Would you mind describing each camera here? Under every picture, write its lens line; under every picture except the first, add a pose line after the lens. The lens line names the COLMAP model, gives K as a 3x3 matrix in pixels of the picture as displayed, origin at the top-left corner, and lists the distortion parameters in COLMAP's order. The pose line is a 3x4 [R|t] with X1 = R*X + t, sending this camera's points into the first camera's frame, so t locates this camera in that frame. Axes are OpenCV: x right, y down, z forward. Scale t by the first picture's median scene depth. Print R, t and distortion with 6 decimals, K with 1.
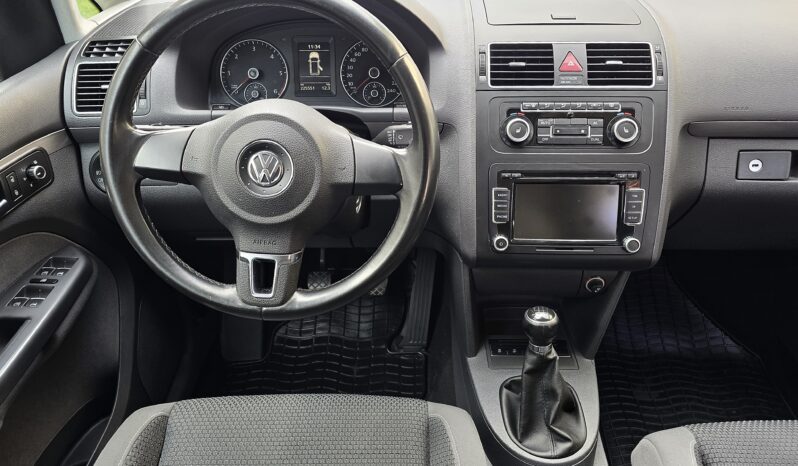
lens RADIAL K [[548.9, 0, 397.2], [0, 548.9, 226.2], [0, 0, 1]] dist [0.054462, -0.045287]
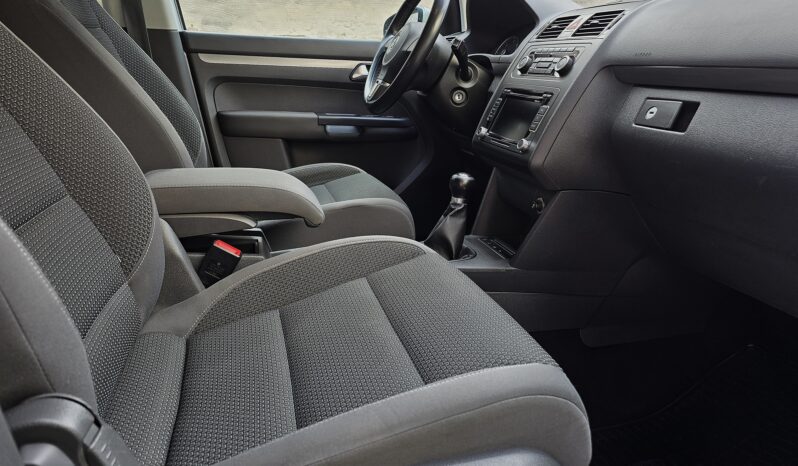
lens RADIAL K [[548.9, 0, 394.8], [0, 548.9, 201.3], [0, 0, 1]] dist [0.054462, -0.045287]
pose [[0.277489, 0.248501, -0.928034, 1.556557], [-0.558214, 0.827887, 0.054774, 0.237404], [0.781918, 0.502843, 0.368446, 0.368793]]
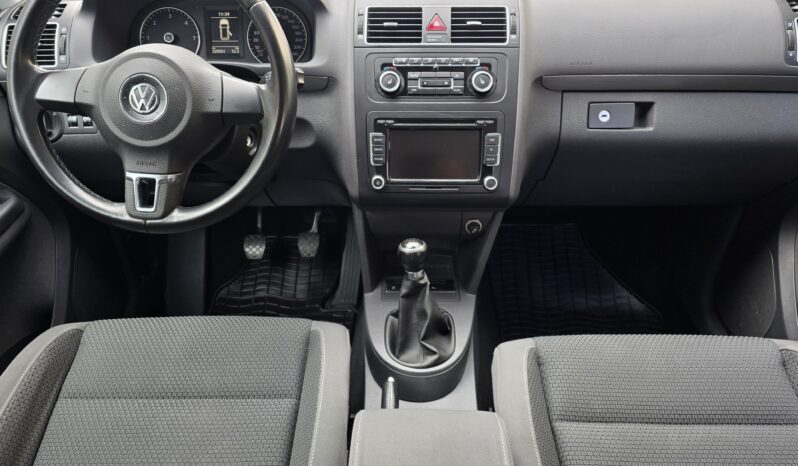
lens RADIAL K [[548.9, 0, 398.0], [0, 548.9, 239.5], [0, 0, 1]] dist [0.054462, -0.045287]
pose [[0.999994, -0.000365, -0.003552, 0.236359], [0.000366, 1.000000, 0.000078, 0.150896], [0.003552, -0.000079, 0.999994, -0.142625]]
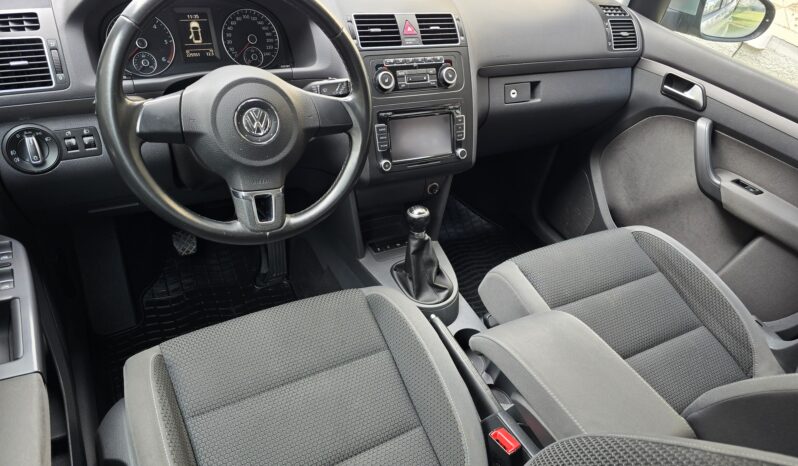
lens RADIAL K [[548.9, 0, 395.9], [0, 548.9, 236.8], [0, 0, 1]] dist [0.054462, -0.045287]
pose [[0.859838, -0.202446, 0.468715, -0.474073], [0.156868, 0.978376, 0.134808, 0.025923], [-0.485871, -0.042387, 0.873002, -0.222892]]
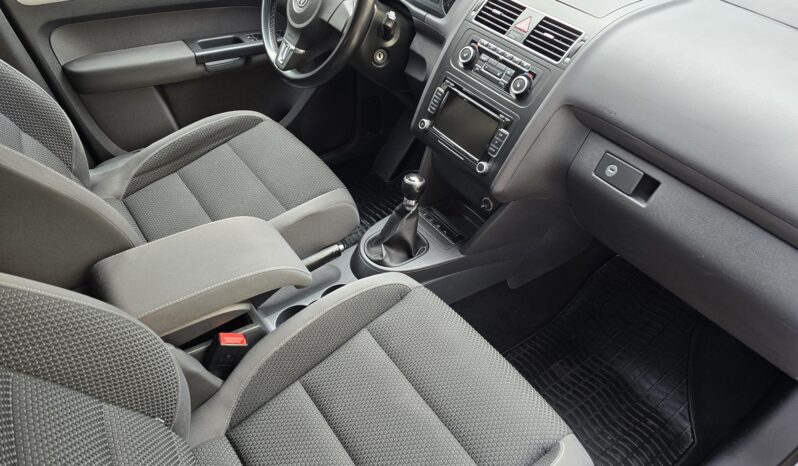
lens RADIAL K [[543.4, 0, 400.6], [0, 543.4, 233.8], [0, 0, 1]] dist [0.050929, -0.001472]
pose [[0.596520, 0.559522, -0.575412, 1.158281], [-0.505777, 0.818731, 0.271791, -0.092786], [0.623180, 0.128901, 0.771383, -0.120849]]
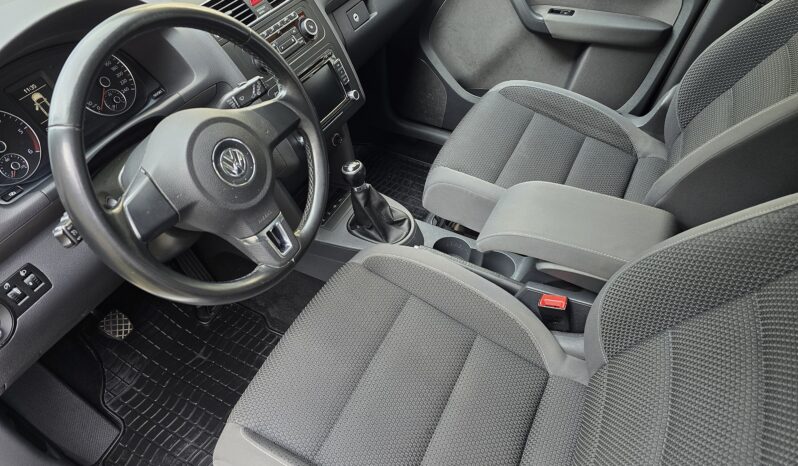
lens RADIAL K [[548.9, 0, 396.5], [0, 548.9, 233.8], [0, 0, 1]] dist [0.054462, -0.045287]
pose [[0.434592, -0.637570, 0.636109, -0.719953], [0.539169, 0.749926, 0.383286, -0.195862], [-0.721406, 0.176397, 0.669670, -0.017578]]
